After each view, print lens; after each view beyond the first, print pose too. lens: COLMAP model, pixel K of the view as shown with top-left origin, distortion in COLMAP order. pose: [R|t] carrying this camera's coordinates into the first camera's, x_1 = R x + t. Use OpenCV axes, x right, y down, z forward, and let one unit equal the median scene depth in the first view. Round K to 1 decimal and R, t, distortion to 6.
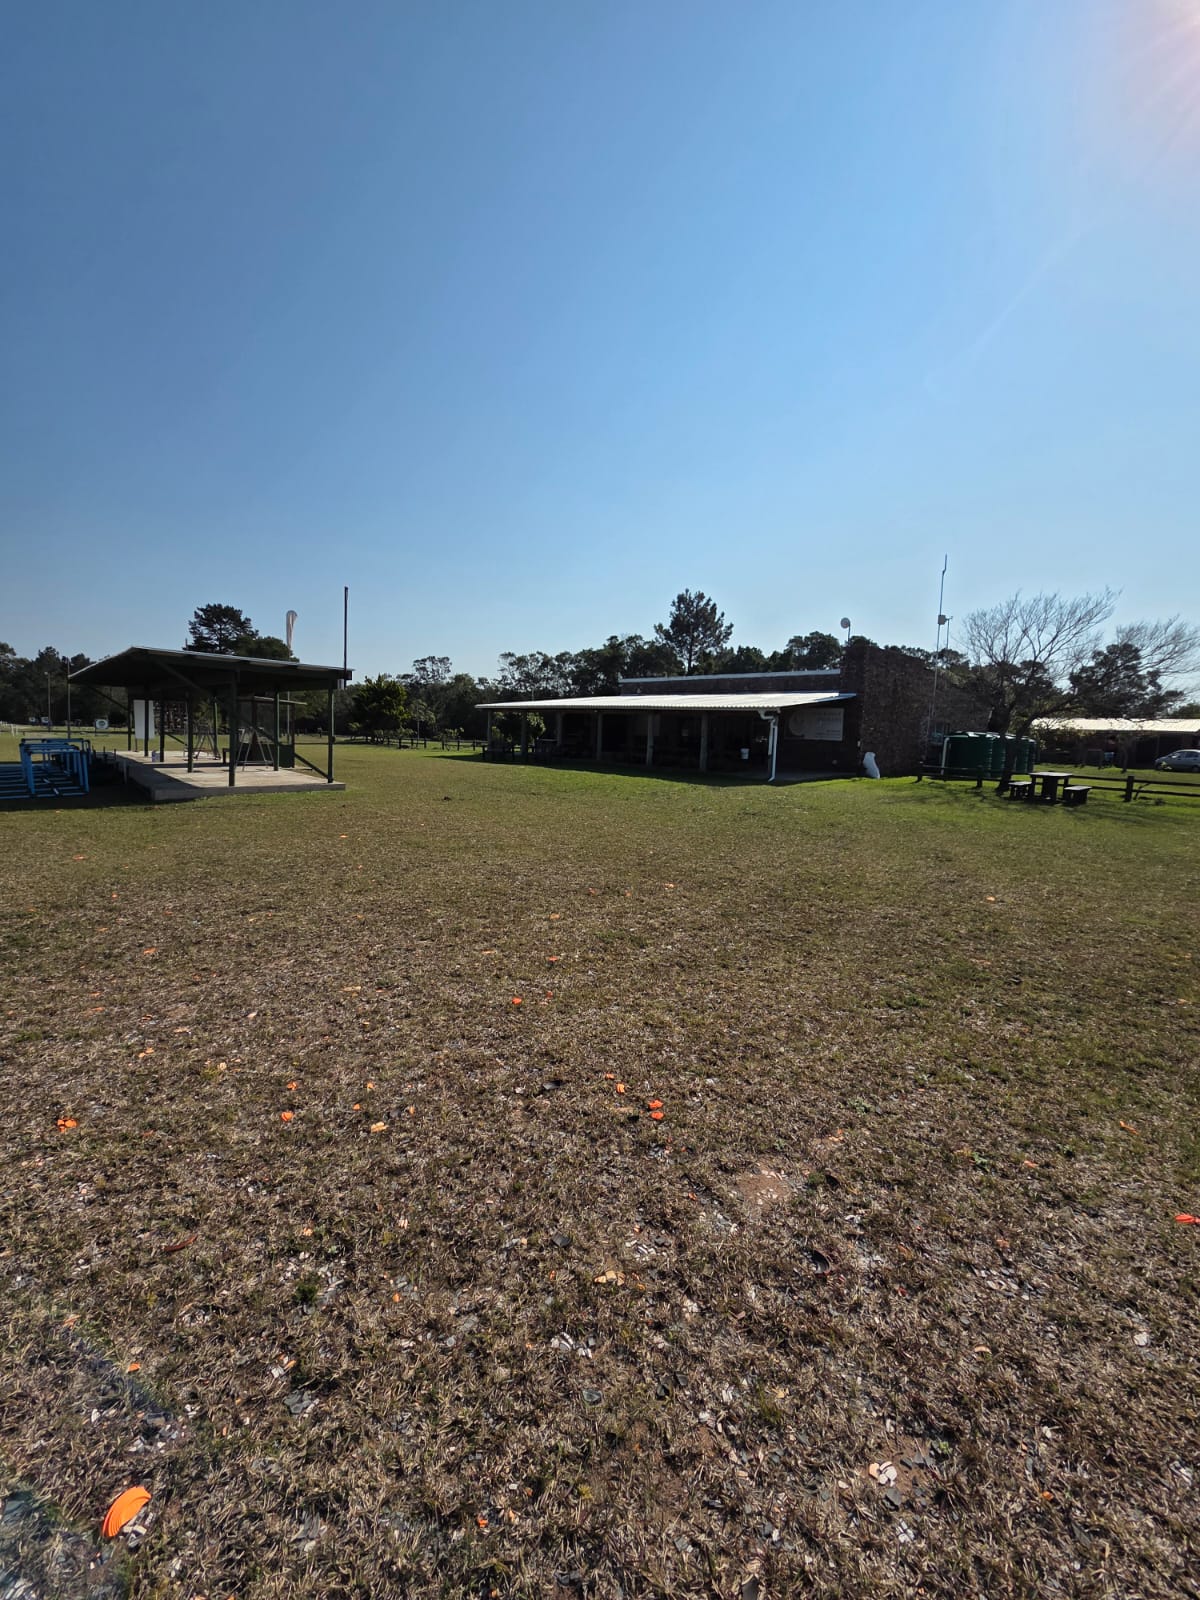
lens RADIAL K [[672.0, 0, 601.8], [0, 672.0, 794.0], [0, 0, 1]] dist [-0.003024, 0.000639]
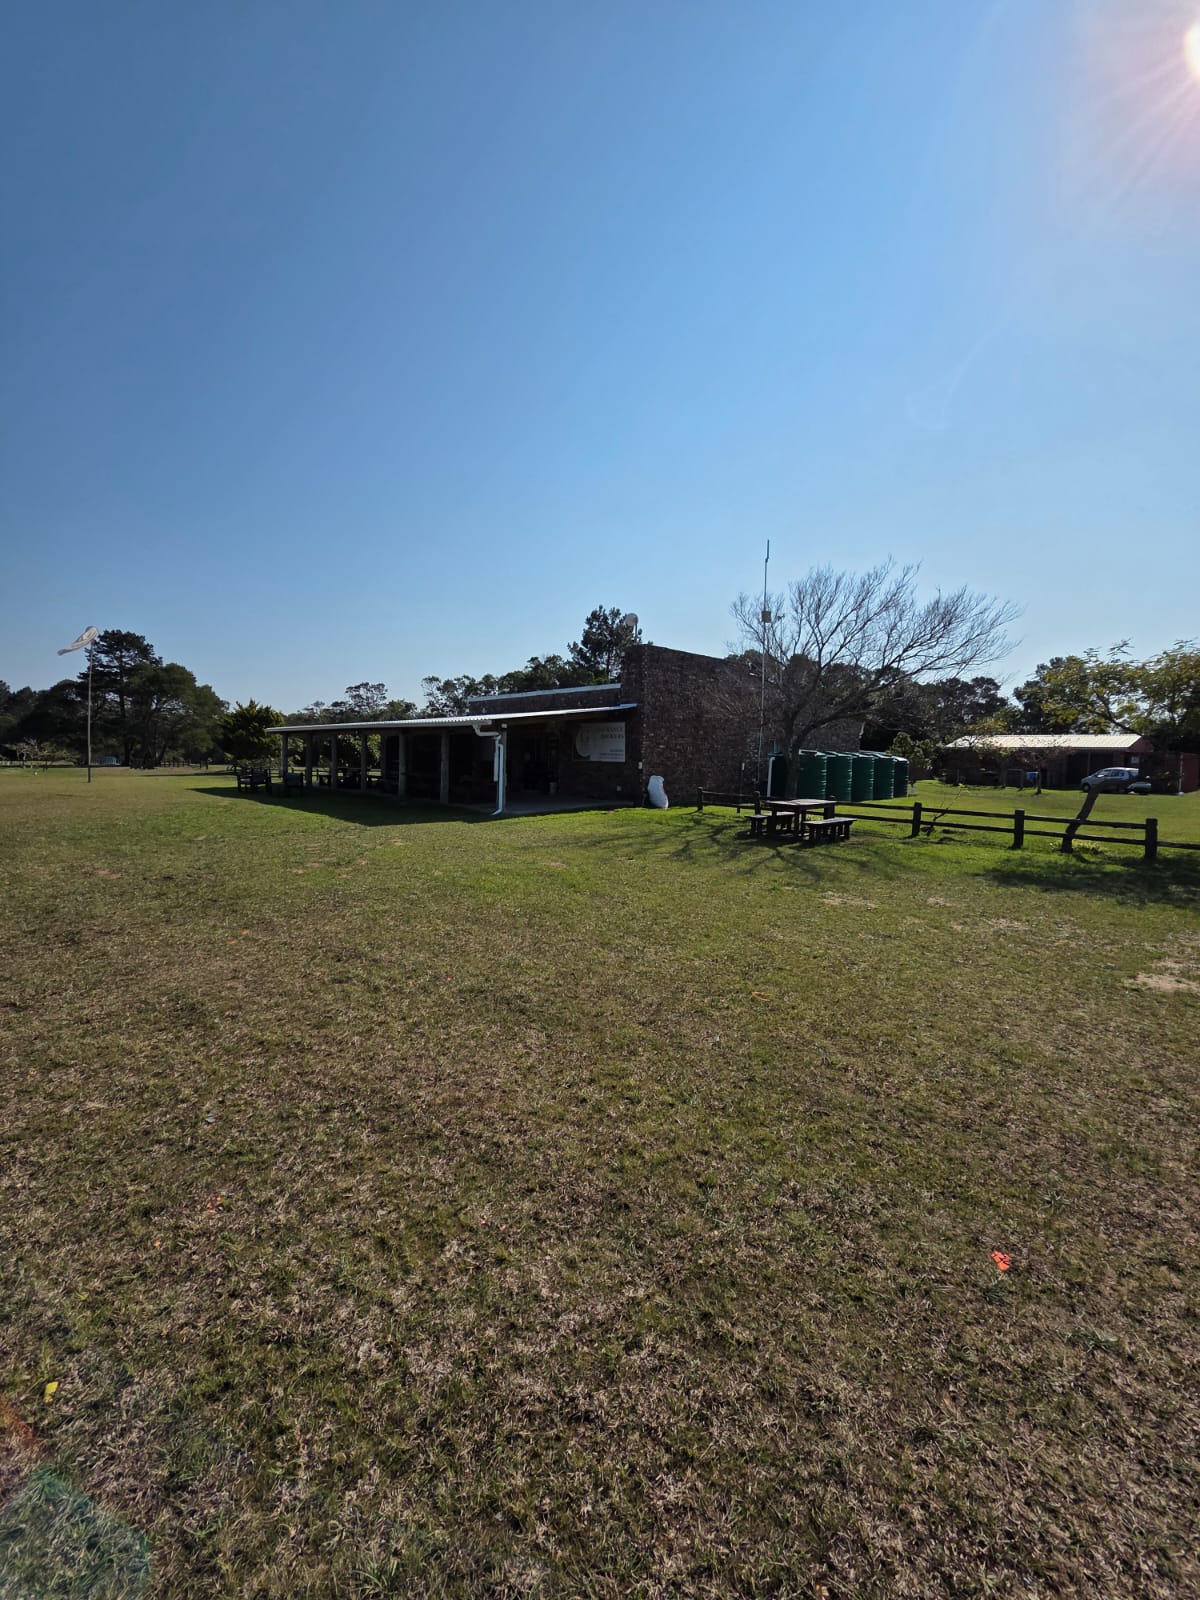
lens RADIAL K [[672.0, 0, 595.4], [0, 672.0, 796.2], [0, 0, 1]] dist [-0.003024, 0.000639]
pose [[0.999885, -0.013753, -0.006384, 0.109929], [0.013503, 0.999201, -0.037627, -0.002791], [0.006897, 0.037536, 0.999271, 0.063995]]
